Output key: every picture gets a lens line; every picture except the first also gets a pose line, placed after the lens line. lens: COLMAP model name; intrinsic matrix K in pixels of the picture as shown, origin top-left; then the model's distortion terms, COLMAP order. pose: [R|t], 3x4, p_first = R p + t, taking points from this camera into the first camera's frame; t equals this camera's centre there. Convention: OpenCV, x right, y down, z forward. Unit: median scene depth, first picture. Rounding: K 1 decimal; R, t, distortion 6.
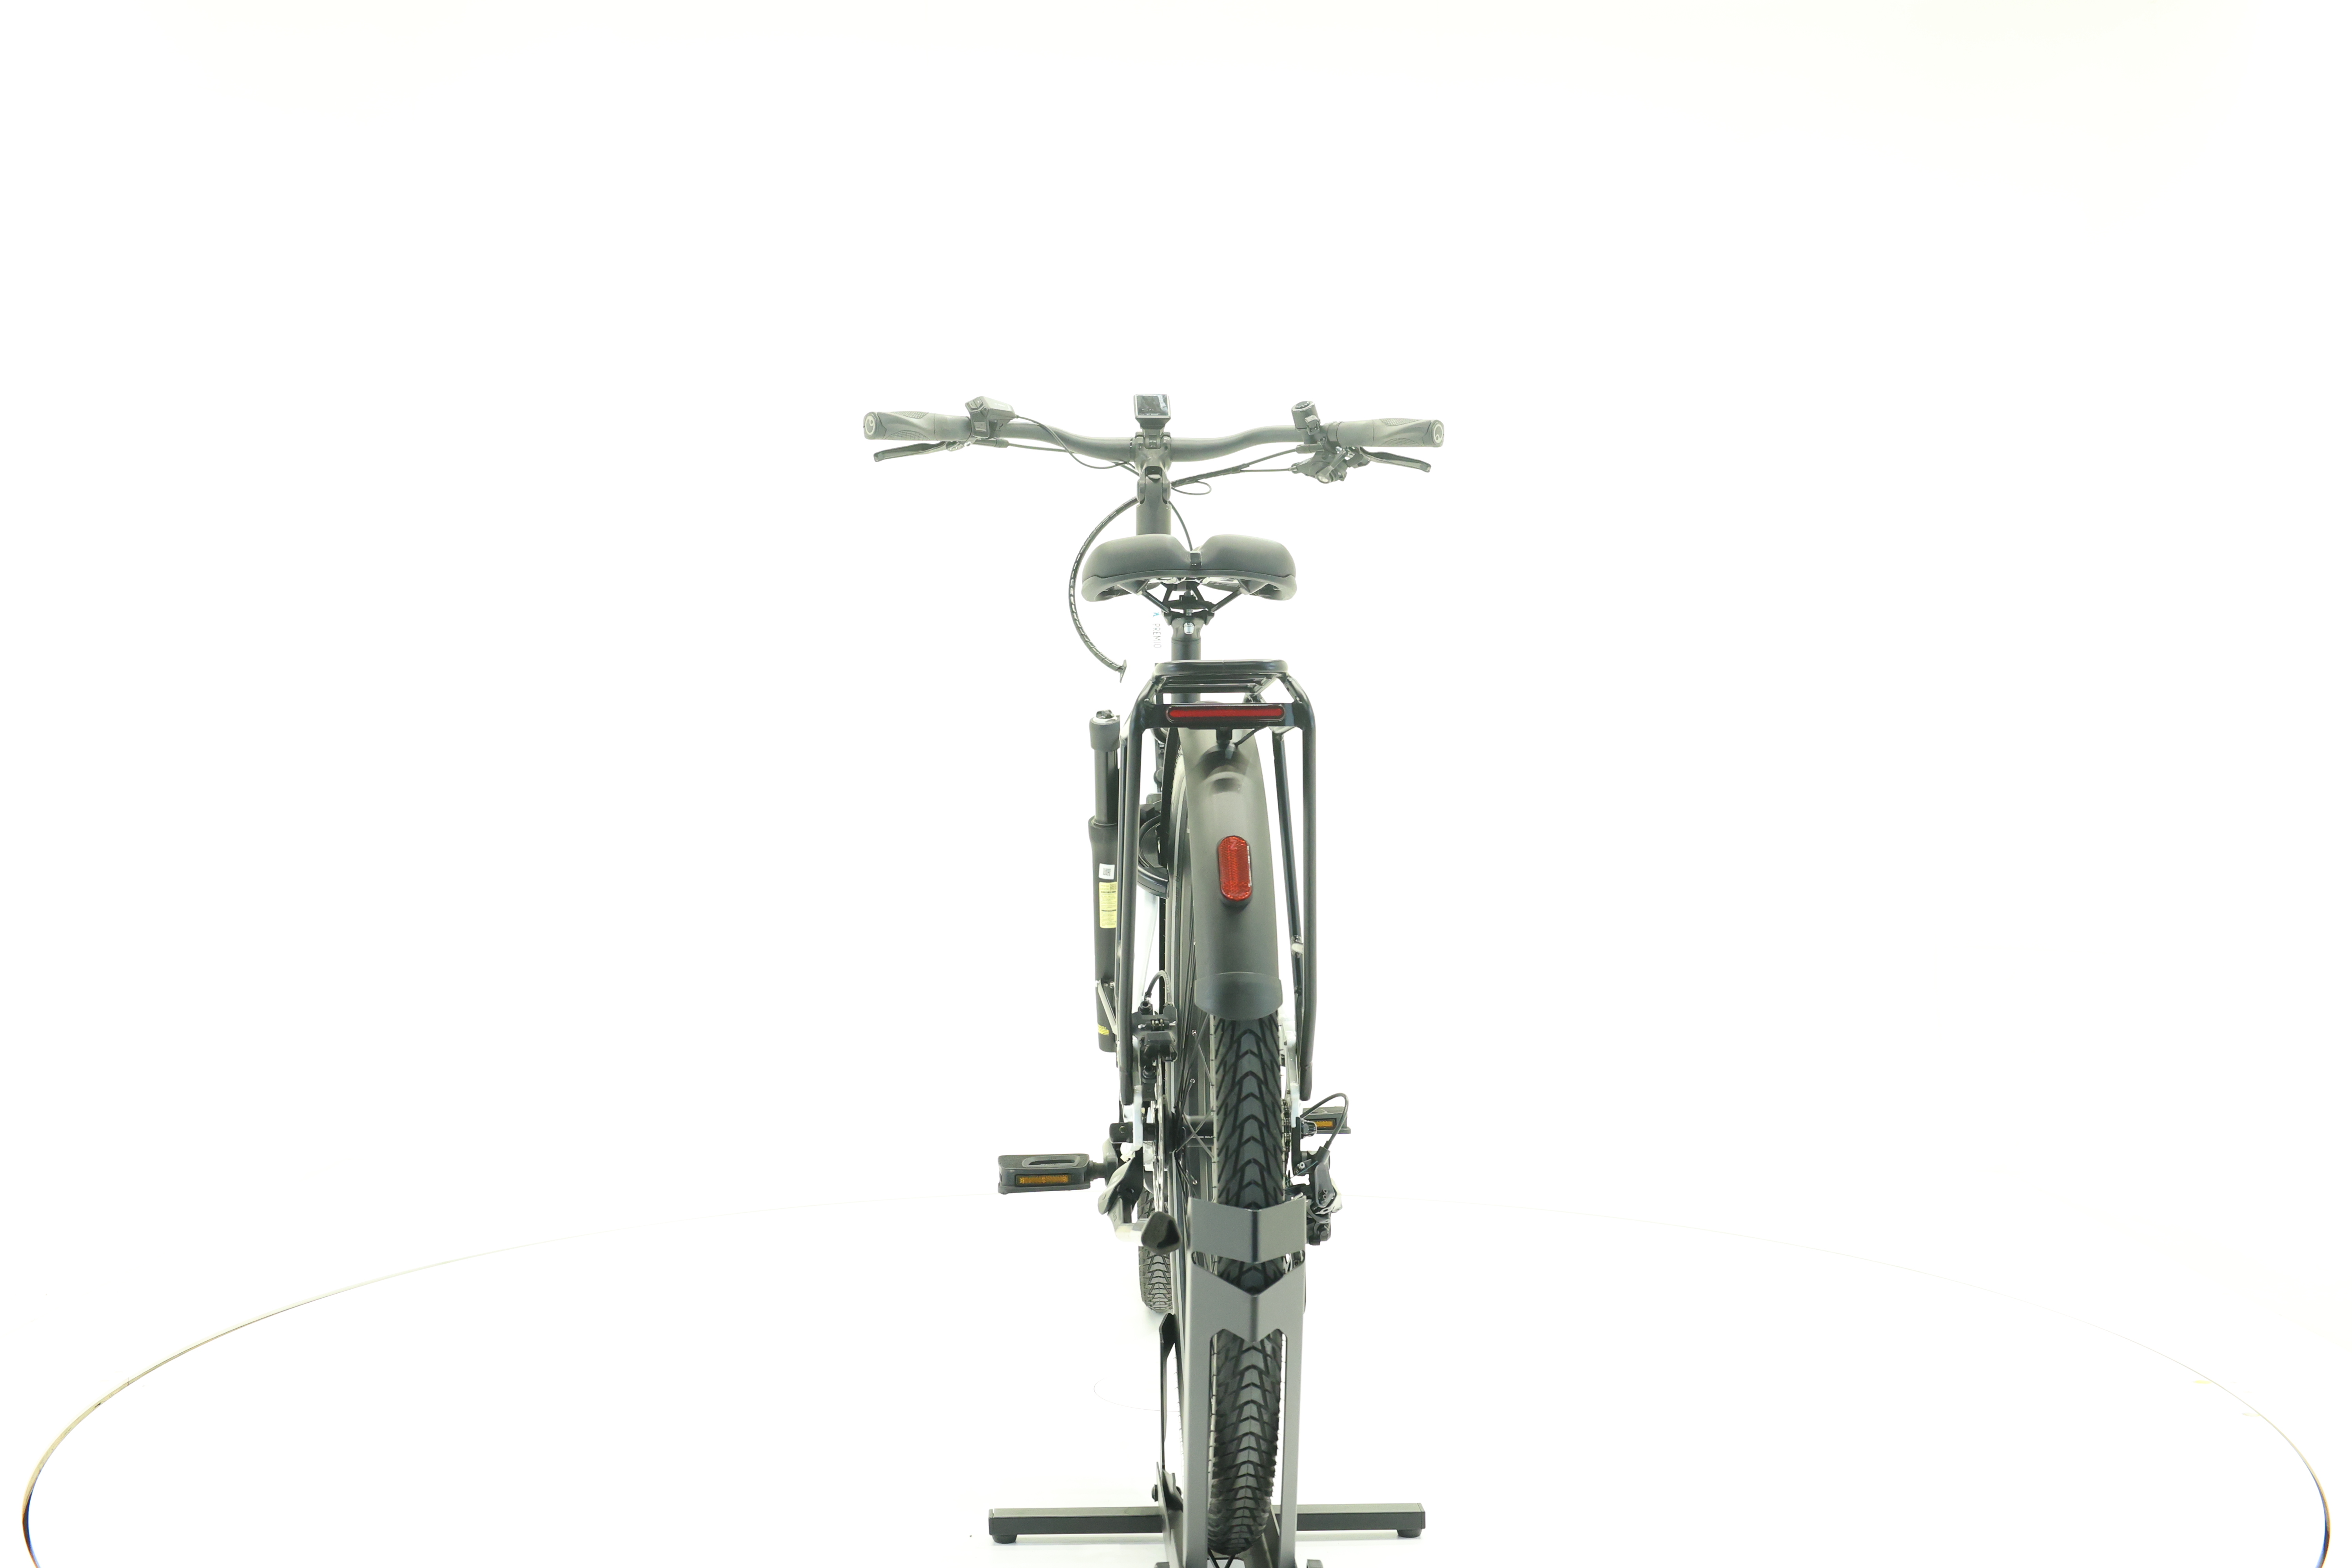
lens RADIAL K [[2483.5, 0, 1174.8], [0, 2483.5, 735.4], [0, 0, 1]] dist [-0.007328, 0.014287]
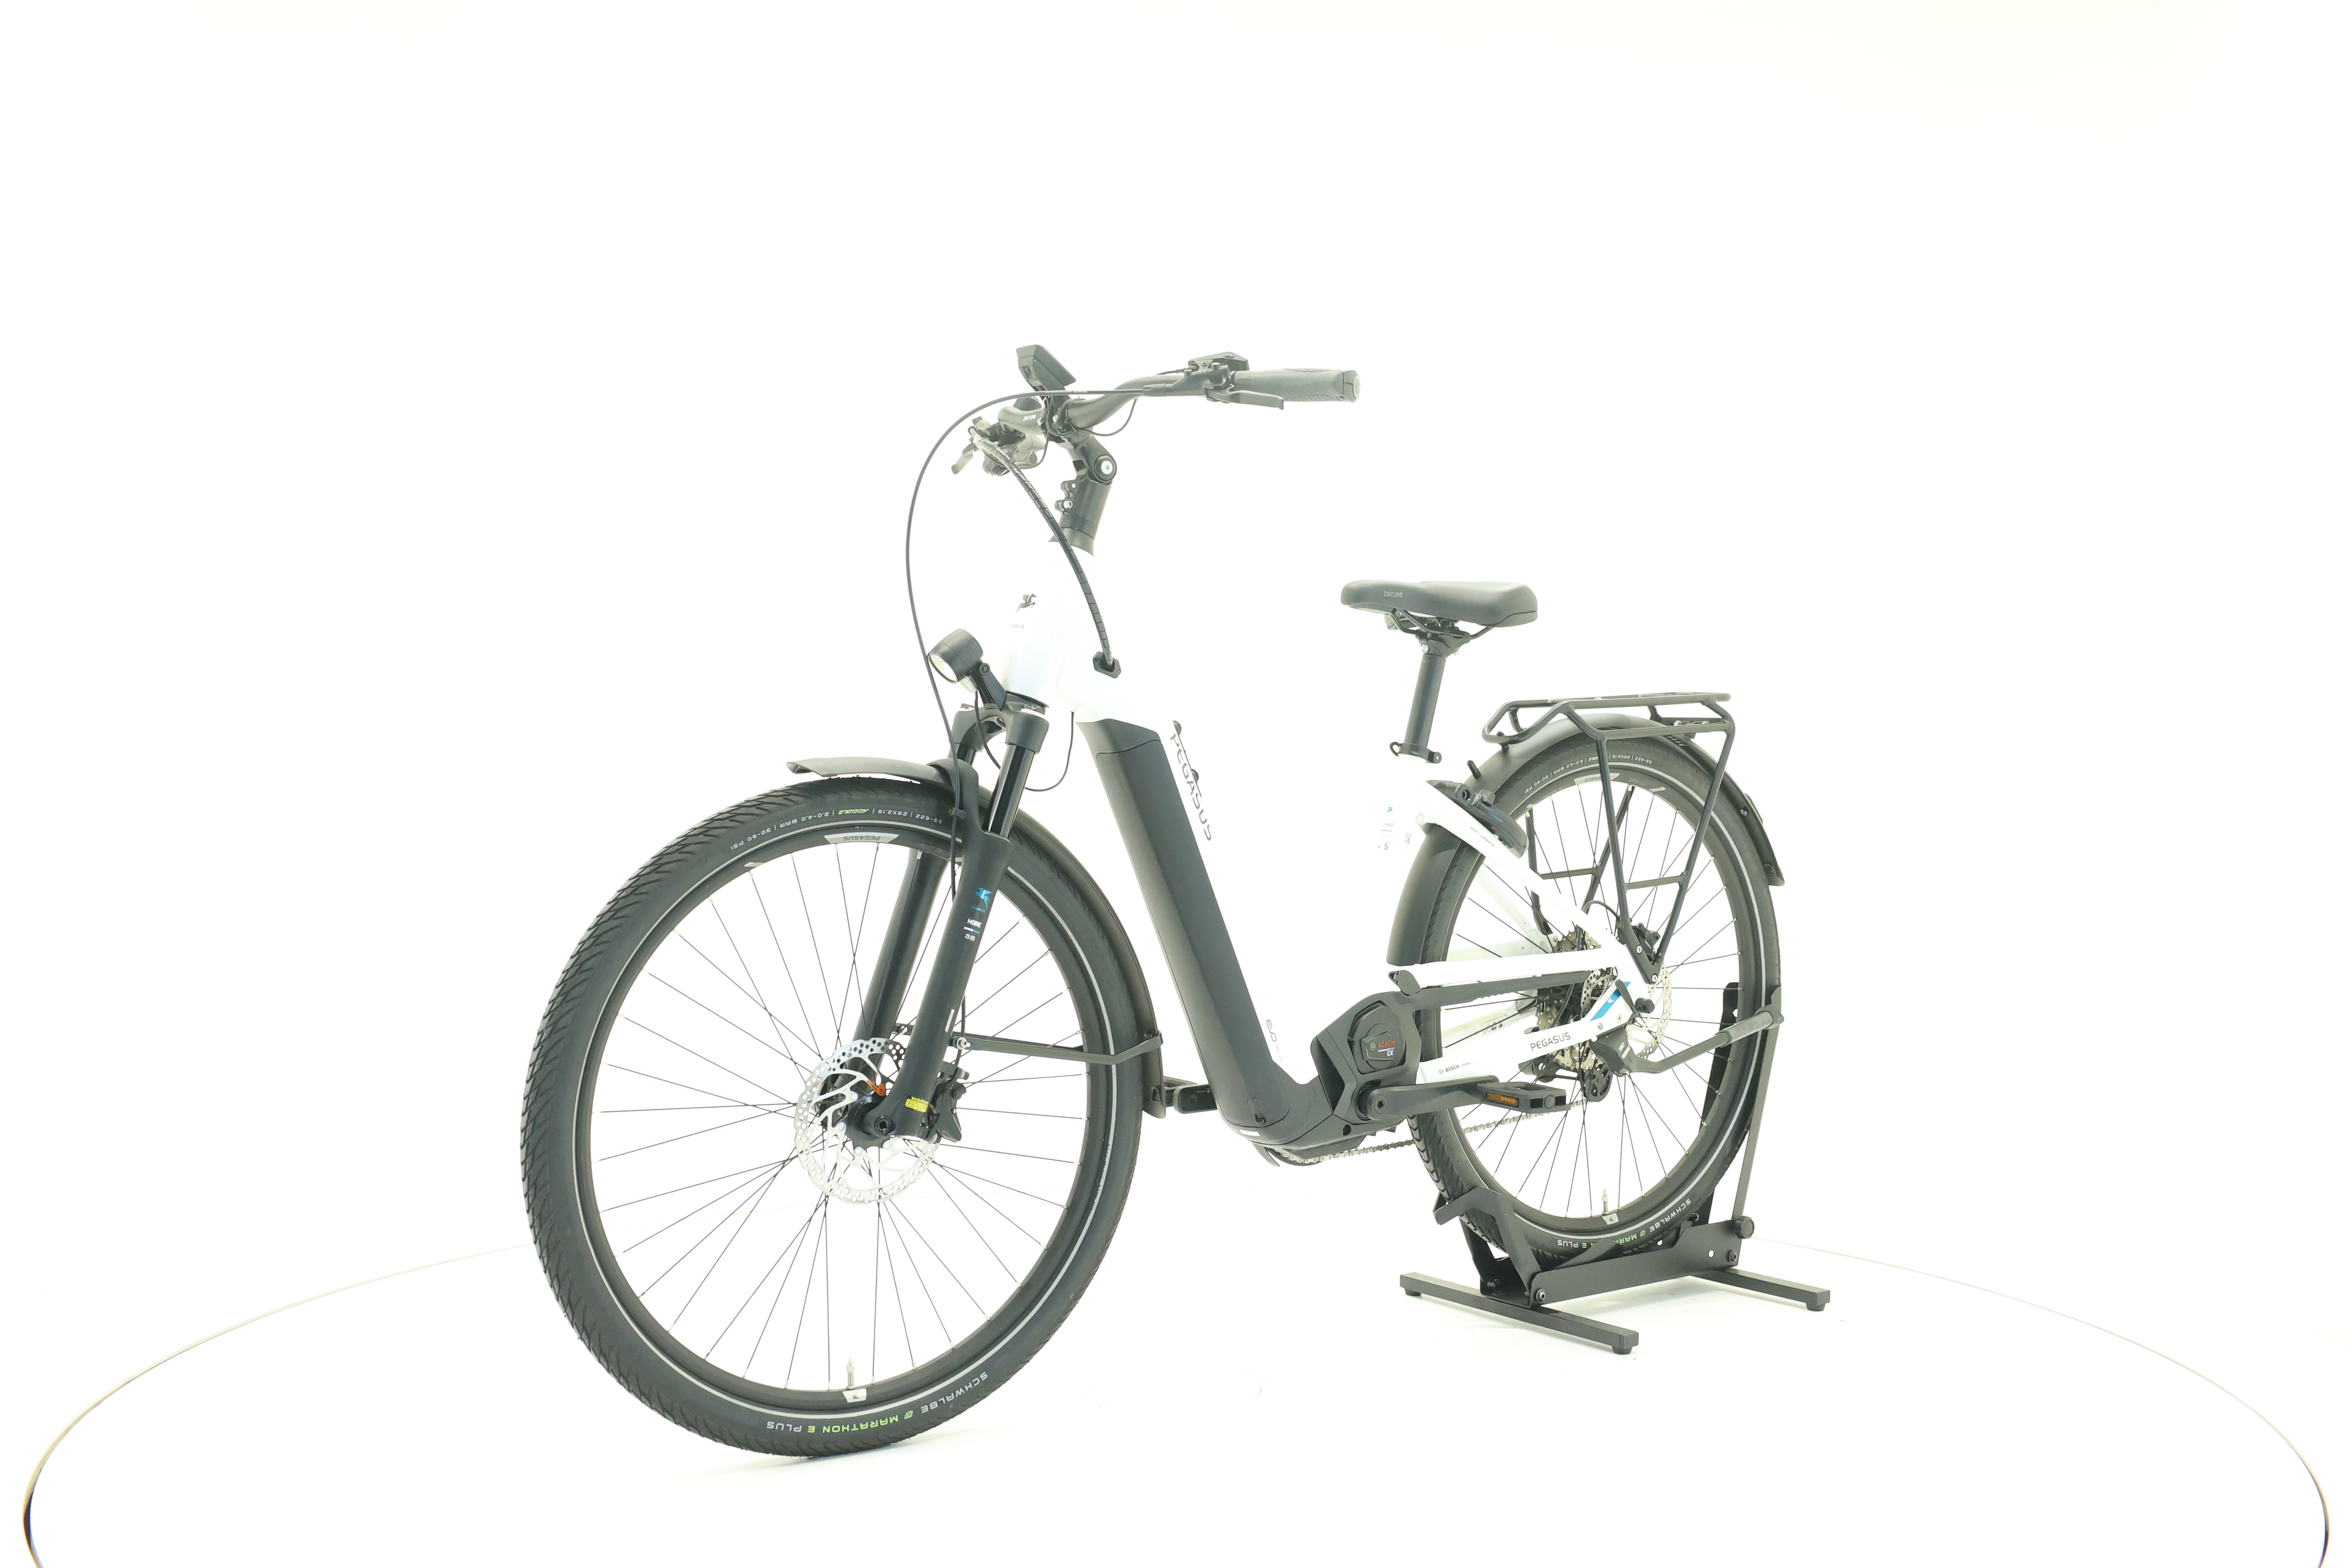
lens RADIAL K [[2483.5, 0, 1174.8], [0, 2483.5, 735.4], [0, 0, 1]] dist [-0.007328, 0.014287]
pose [[-0.556793, -0.004350, 0.830640, -0.795064], [-0.004298, 0.999988, 0.002356, -0.002199], [-0.830640, -0.002258, -0.556805, 1.497213]]
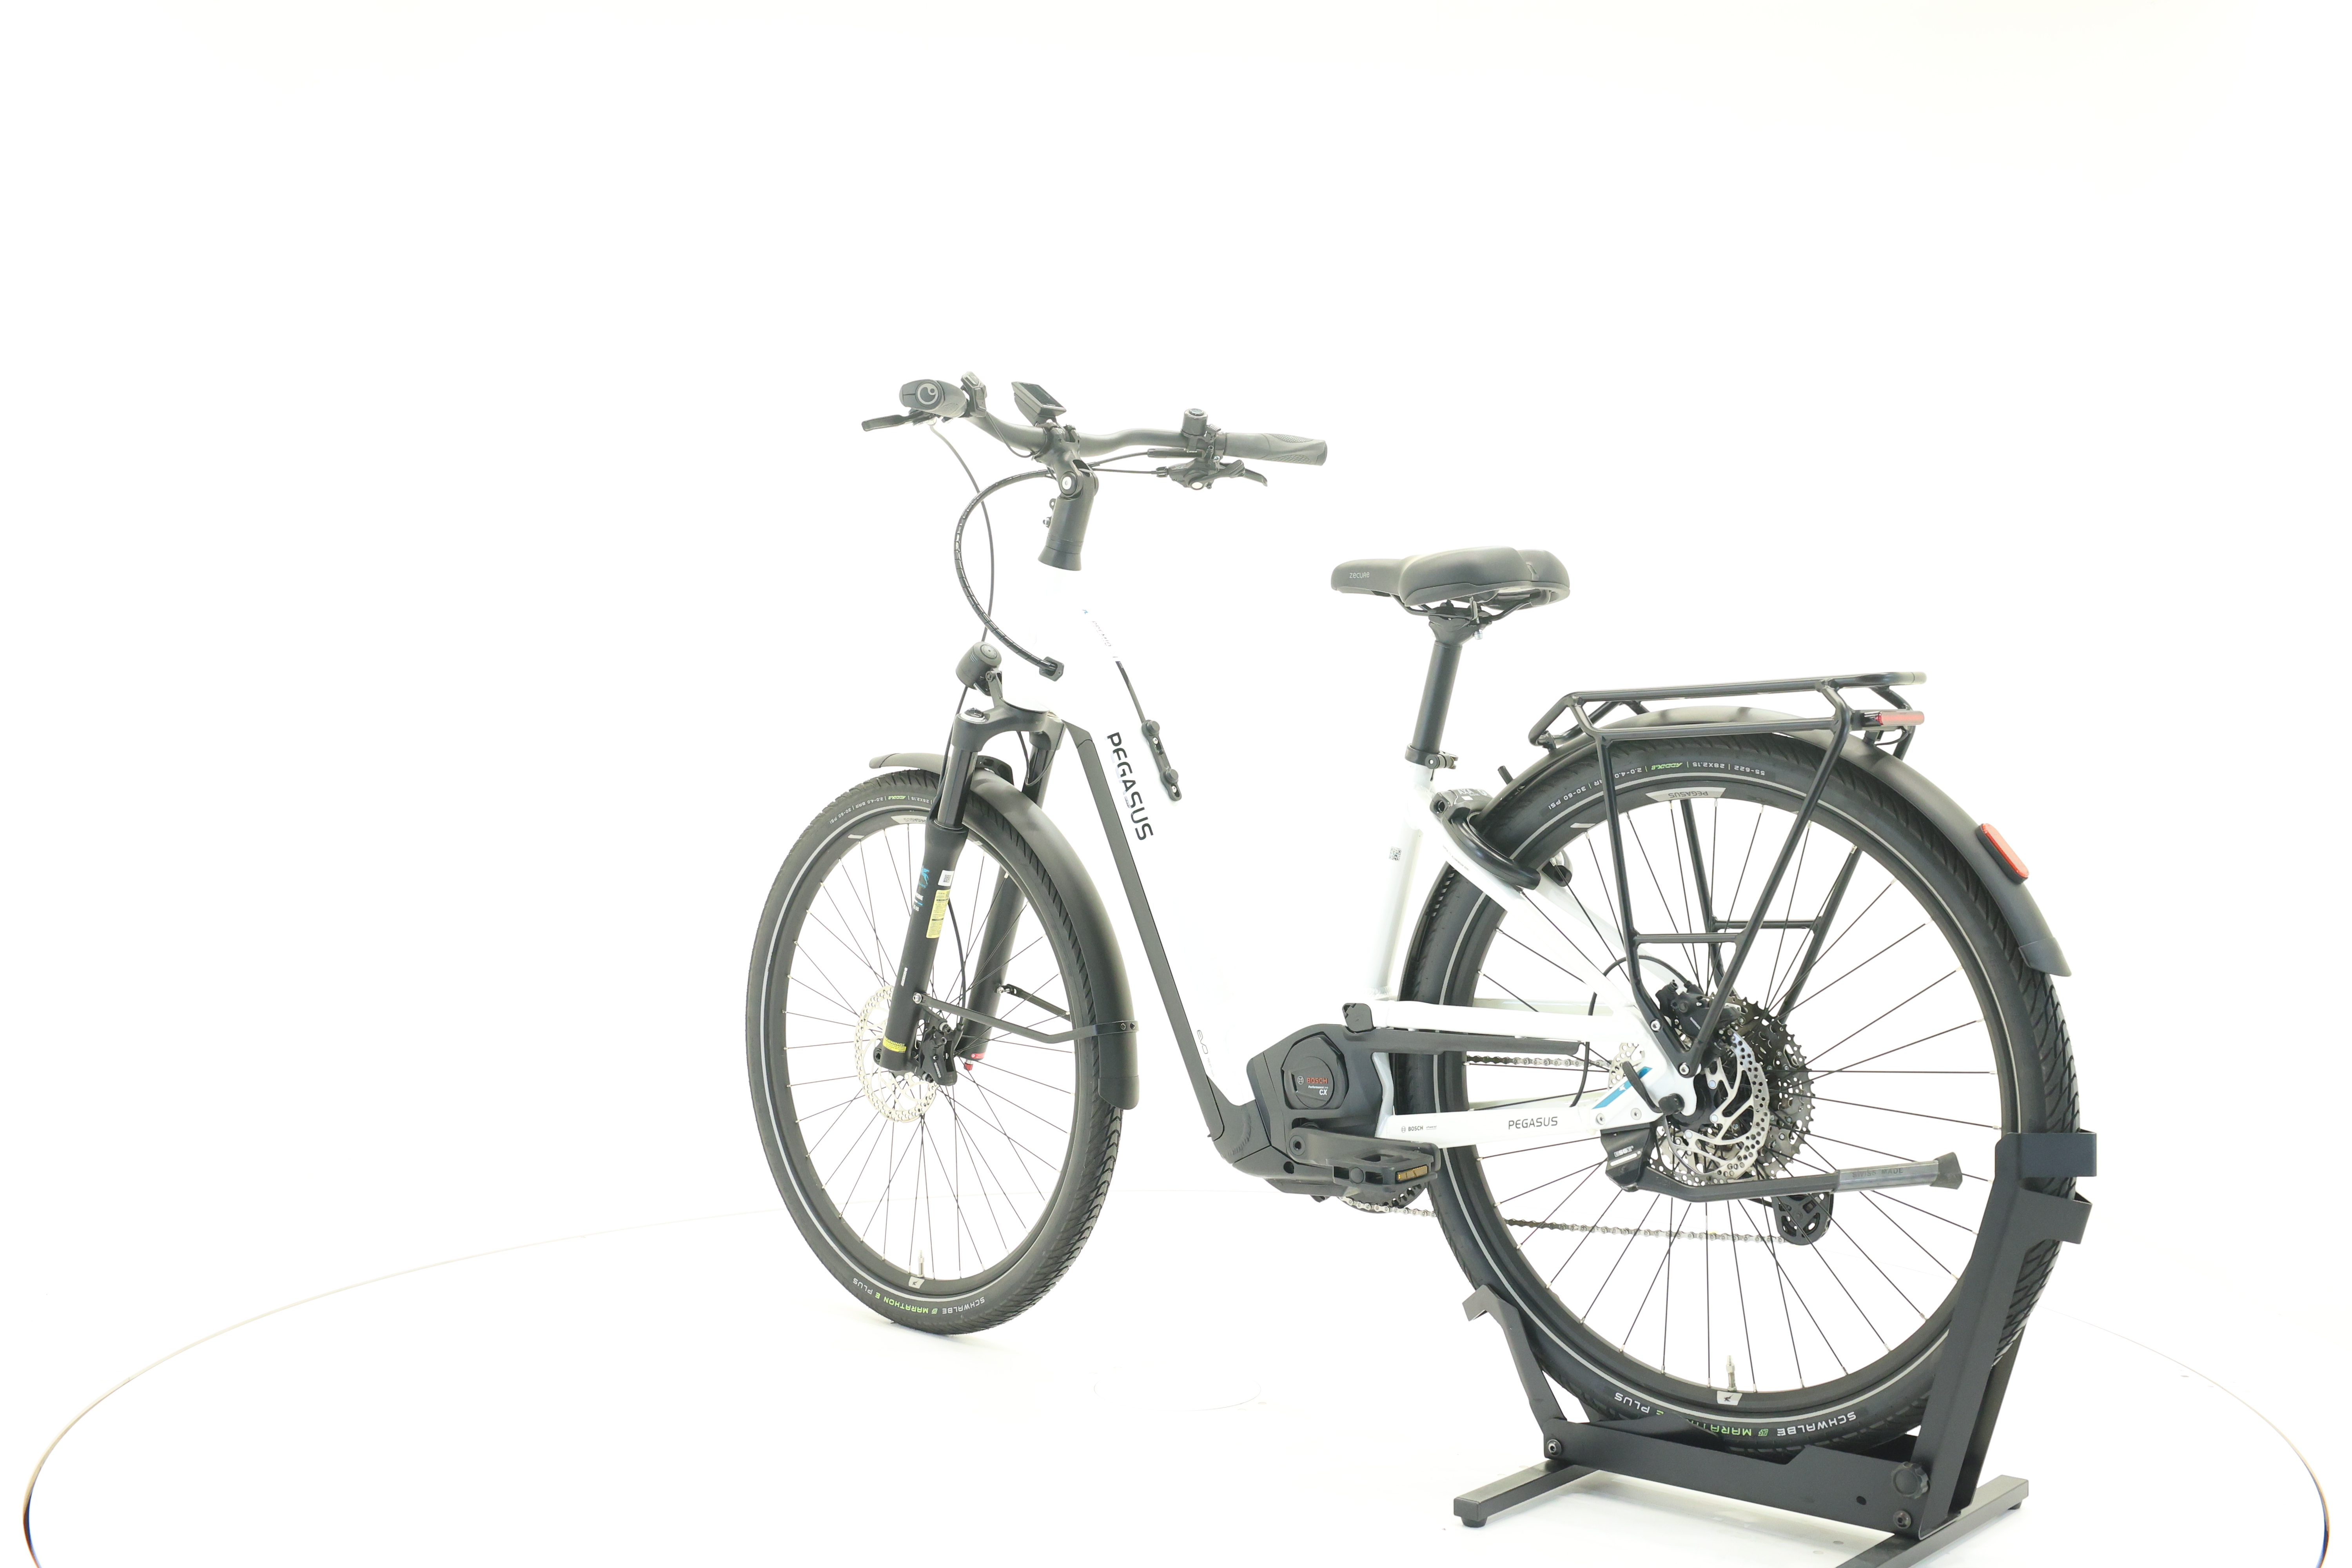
lens RADIAL K [[2483.5, 0, 1174.8], [0, 2483.5, 735.4], [0, 0, 1]] dist [-0.007328, 0.014287]
pose [[0.691293, -0.000463, 0.722574, -0.693650], [-0.001507, 0.999997, 0.002082, -0.001986], [-0.722573, -0.002528, 0.691290, 0.297909]]
